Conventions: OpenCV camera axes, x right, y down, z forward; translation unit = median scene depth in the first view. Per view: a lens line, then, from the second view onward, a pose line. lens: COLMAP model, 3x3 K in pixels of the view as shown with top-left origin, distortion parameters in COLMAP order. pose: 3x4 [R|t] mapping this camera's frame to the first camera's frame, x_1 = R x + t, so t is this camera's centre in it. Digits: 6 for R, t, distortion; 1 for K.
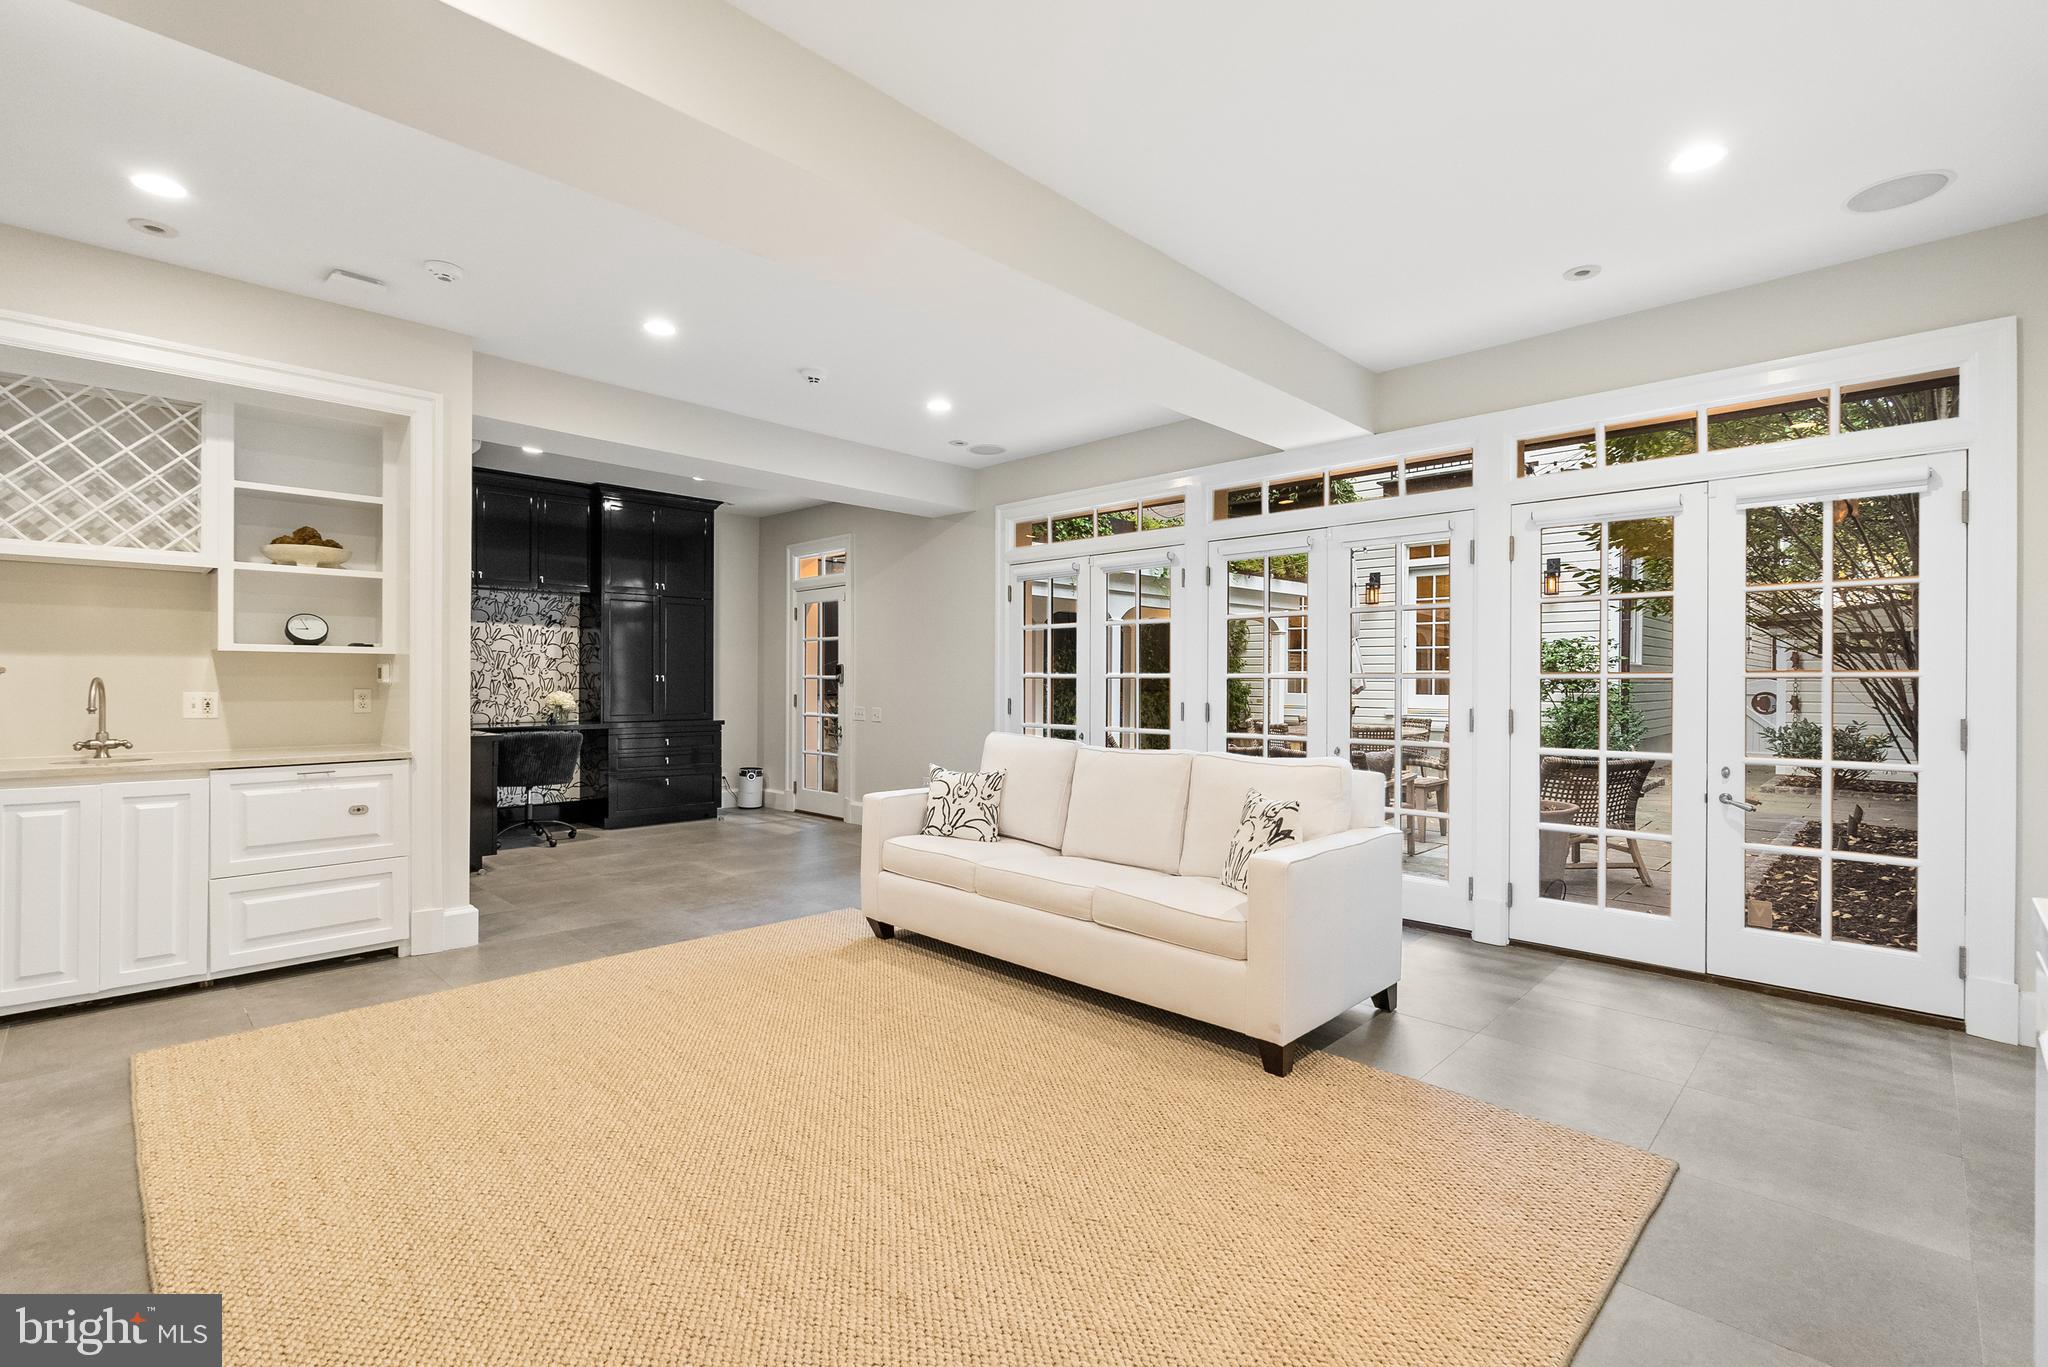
lens RADIAL K [[917.4, 0, 1025.9], [0, 917.4, 687.3], [0, 0, 1]] dist [-0.005546, 0.000818]
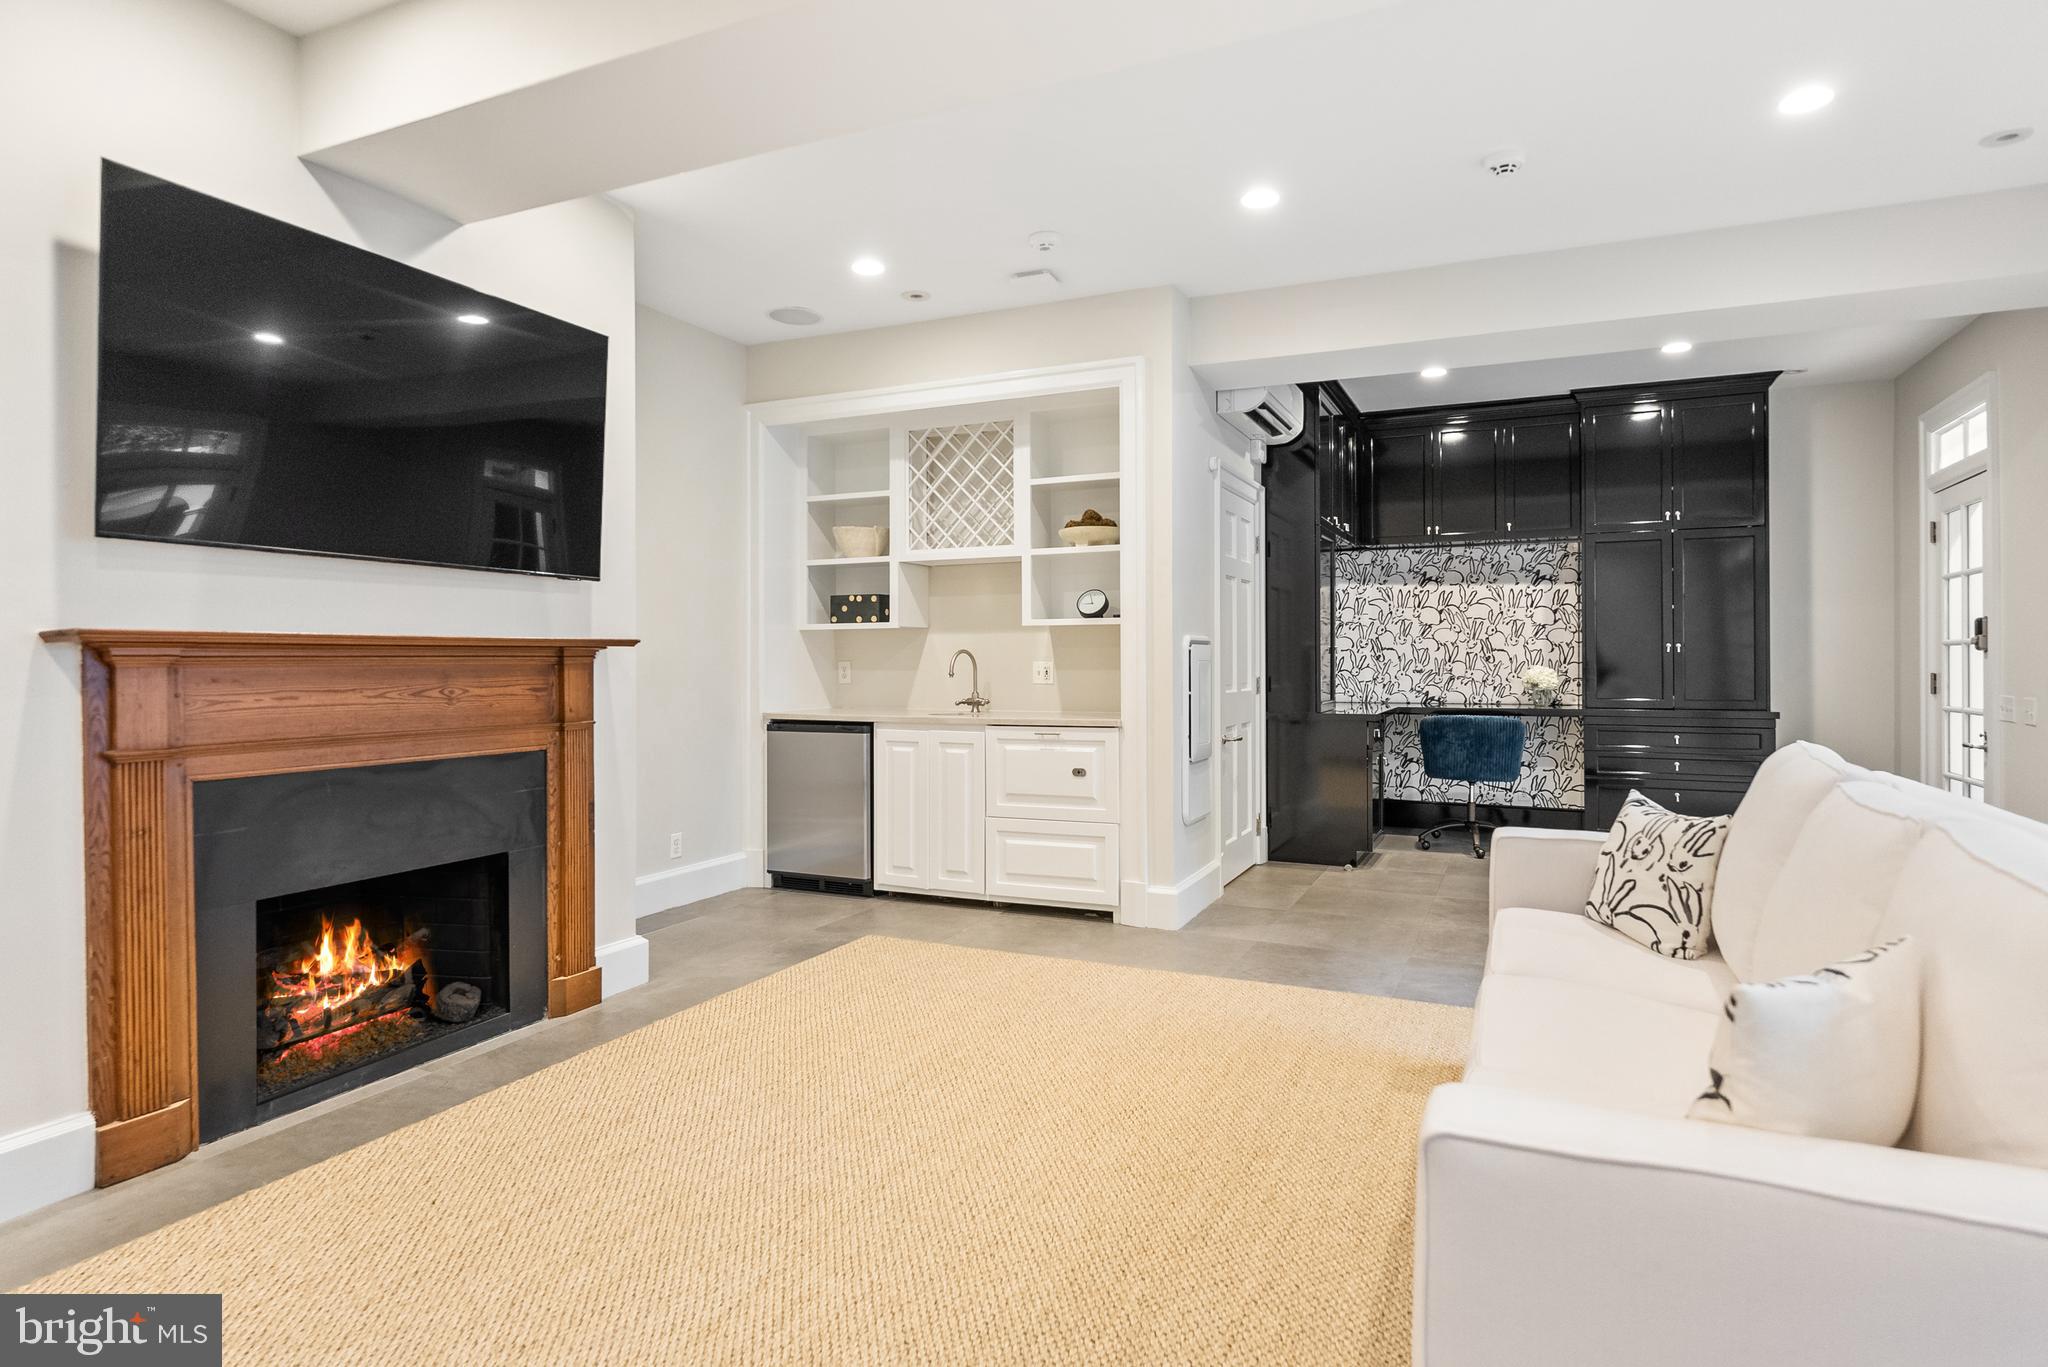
lens RADIAL K [[1103.8, 0, 1027.9], [0, 1103.8, 661.5], [0, 0, 1]] dist [0.015736, -0.000023]
pose [[0.349526, -0.003422, -0.936920, 0.401059], [-0.003450, 0.999982, -0.004939, 0.011710], [0.936920, 0.004959, 0.349508, 0.452553]]
